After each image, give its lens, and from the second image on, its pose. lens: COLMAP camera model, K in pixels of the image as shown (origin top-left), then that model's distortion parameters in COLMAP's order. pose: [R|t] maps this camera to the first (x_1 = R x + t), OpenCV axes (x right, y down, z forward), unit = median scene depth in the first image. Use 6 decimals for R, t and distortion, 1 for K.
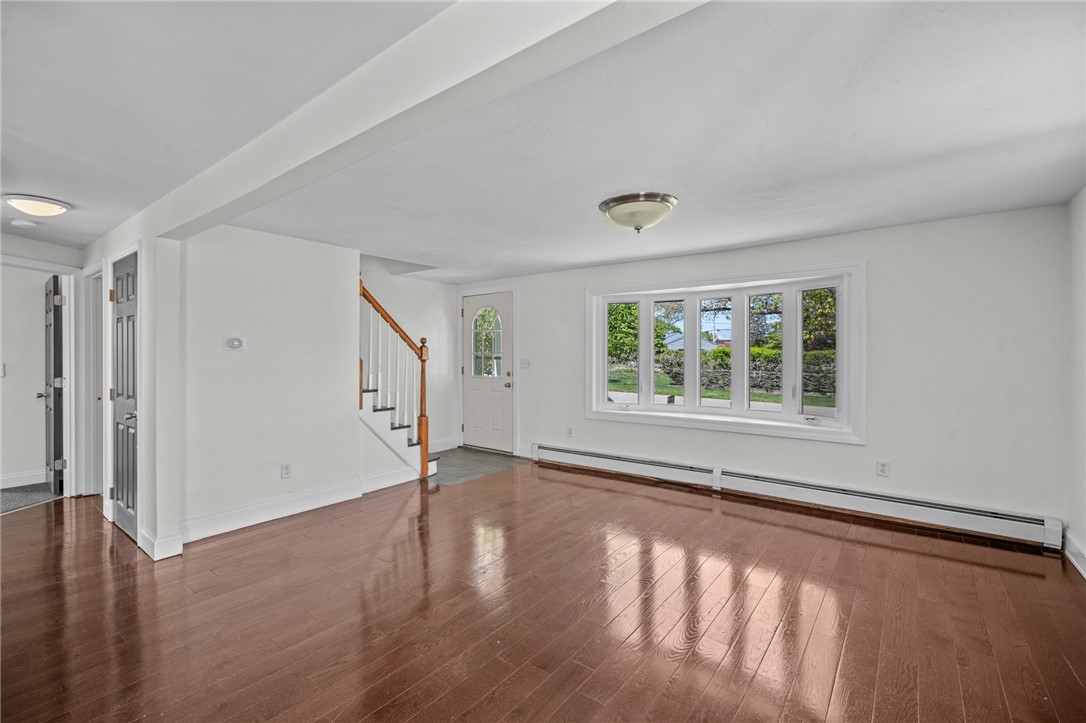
lens RADIAL K [[480.7, 0, 539.3], [0, 480.7, 357.8], [0, 0, 1]] dist [-0.001216, -0.000228]
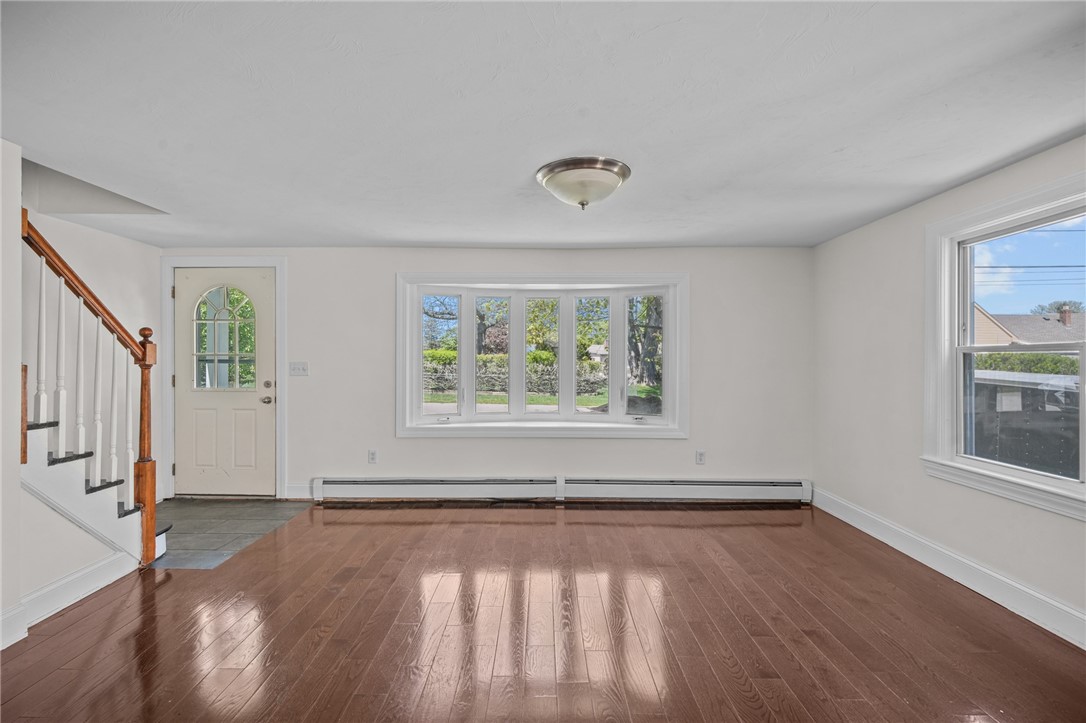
lens RADIAL K [[489.9, 0, 543.0], [0, 489.9, 361.5], [0, 0, 1]] dist [-0.002732, -0.000539]
pose [[0.792222, -0.001899, 0.610230, -0.233887], [0.001061, 0.999998, 0.001734, -0.000351], [-0.610232, -0.000726, 0.792222, 0.243554]]
